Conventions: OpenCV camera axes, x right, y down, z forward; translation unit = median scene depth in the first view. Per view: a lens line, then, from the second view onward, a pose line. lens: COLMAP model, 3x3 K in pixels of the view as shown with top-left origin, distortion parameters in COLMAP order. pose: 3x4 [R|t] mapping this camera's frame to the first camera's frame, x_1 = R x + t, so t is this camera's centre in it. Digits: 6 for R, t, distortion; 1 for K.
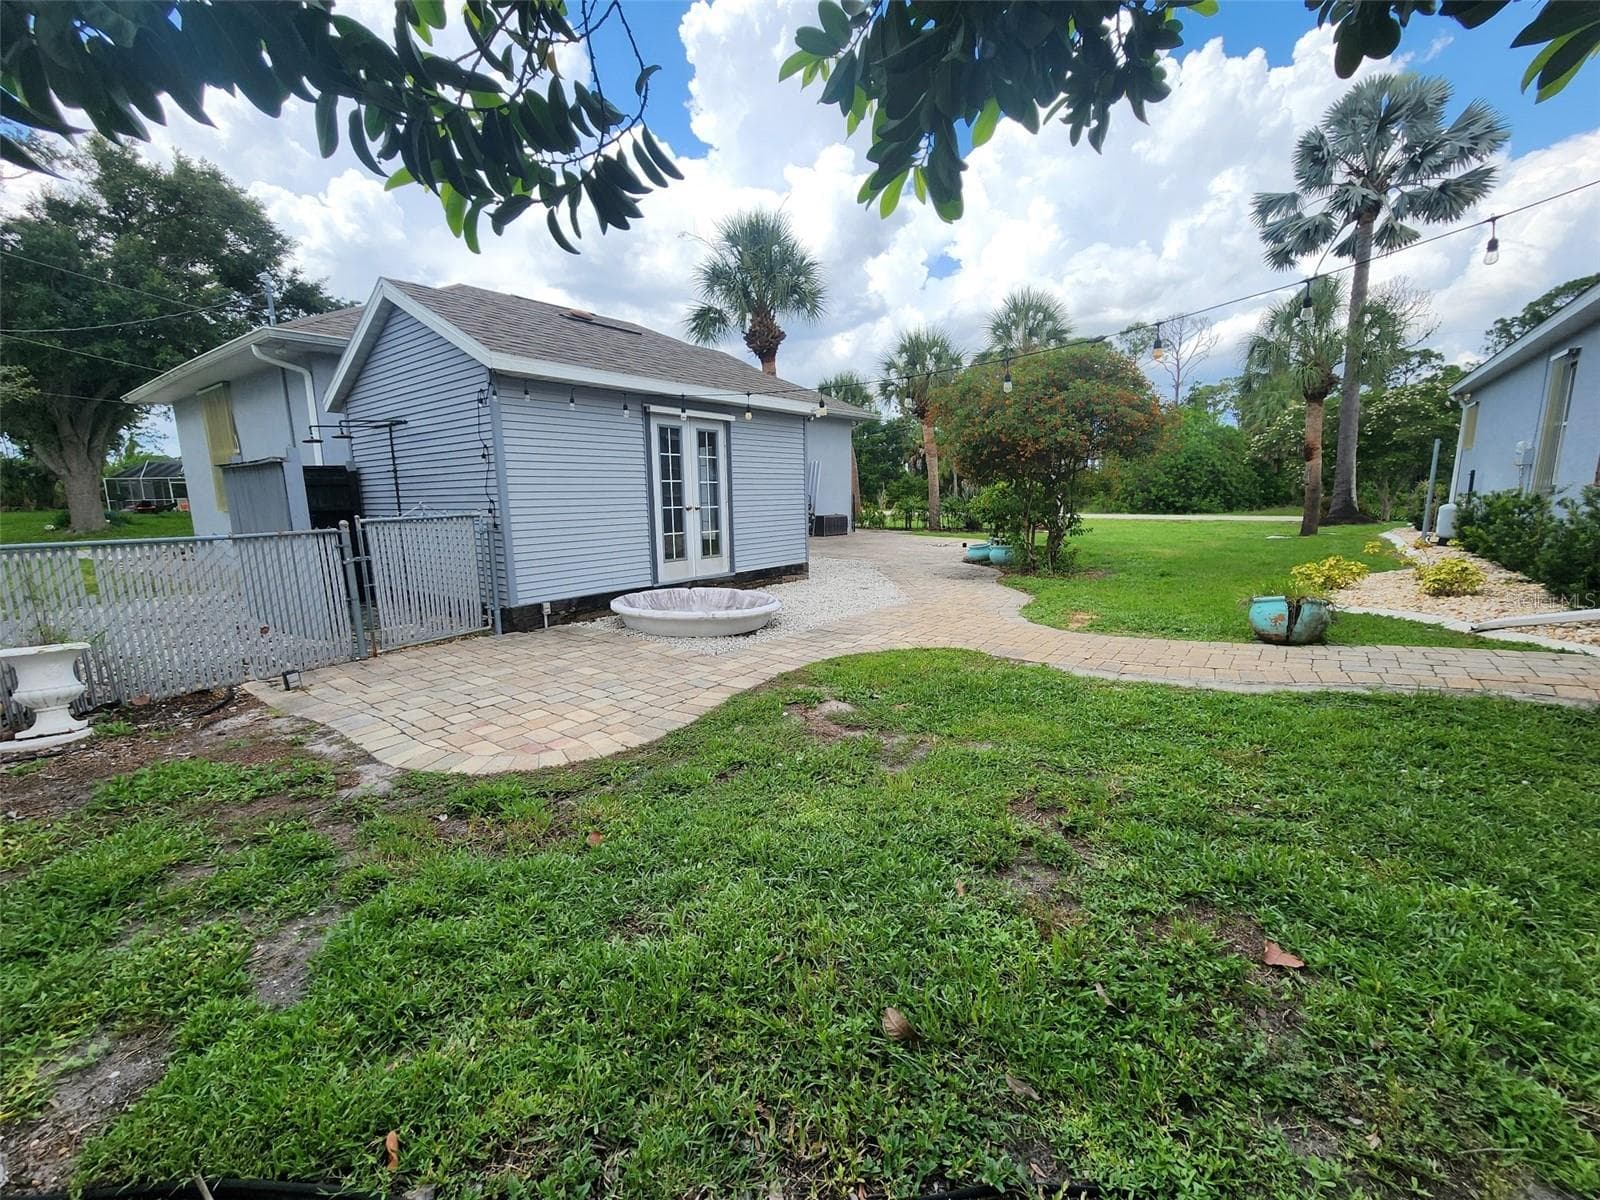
lens RADIAL K [[651.1, 0, 800.0], [0, 651.1, 600.0], [0, 0, 1]] dist [-0.001597, -0.000130]
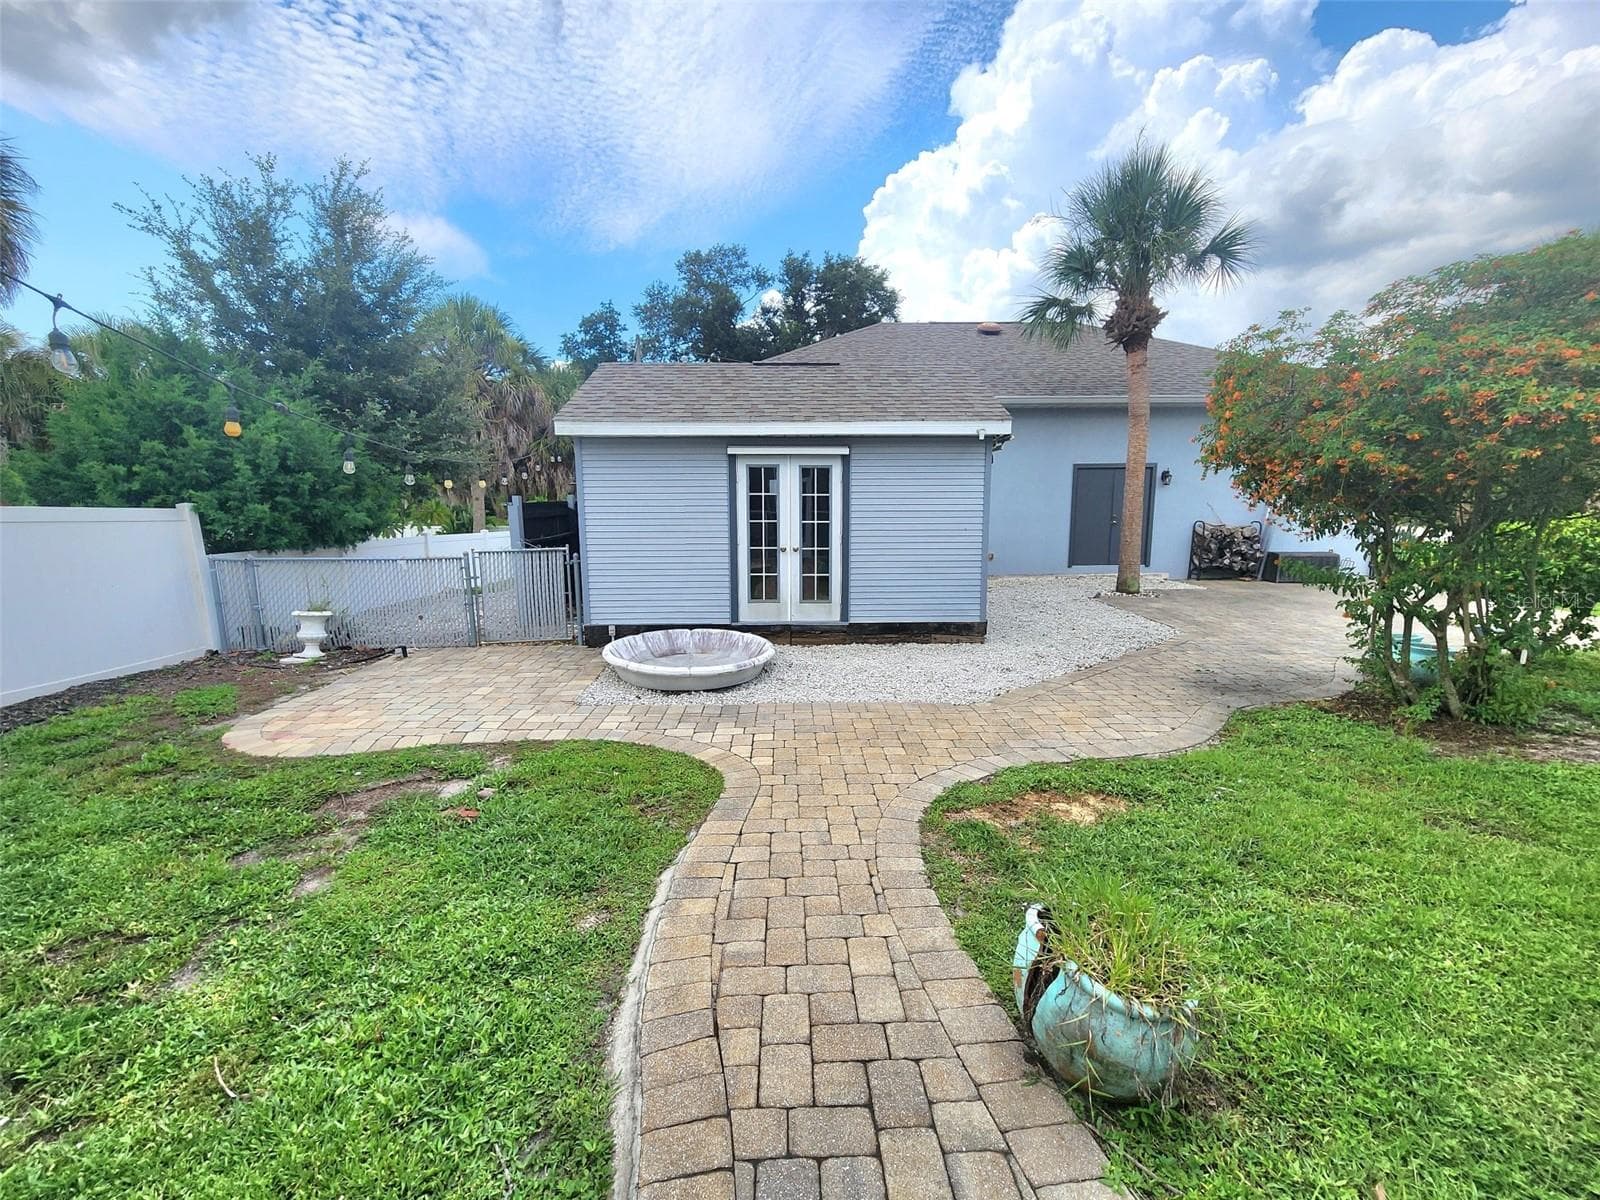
lens RADIAL K [[651.1, 0, 800.0], [0, 651.1, 600.0], [0, 0, 1]] dist [-0.001597, -0.000130]
pose [[0.640602, 0.131840, -0.756470, 0.611117], [-0.131859, 0.989404, 0.060774, -0.135381], [0.756467, 0.060816, 0.651199, 0.418731]]
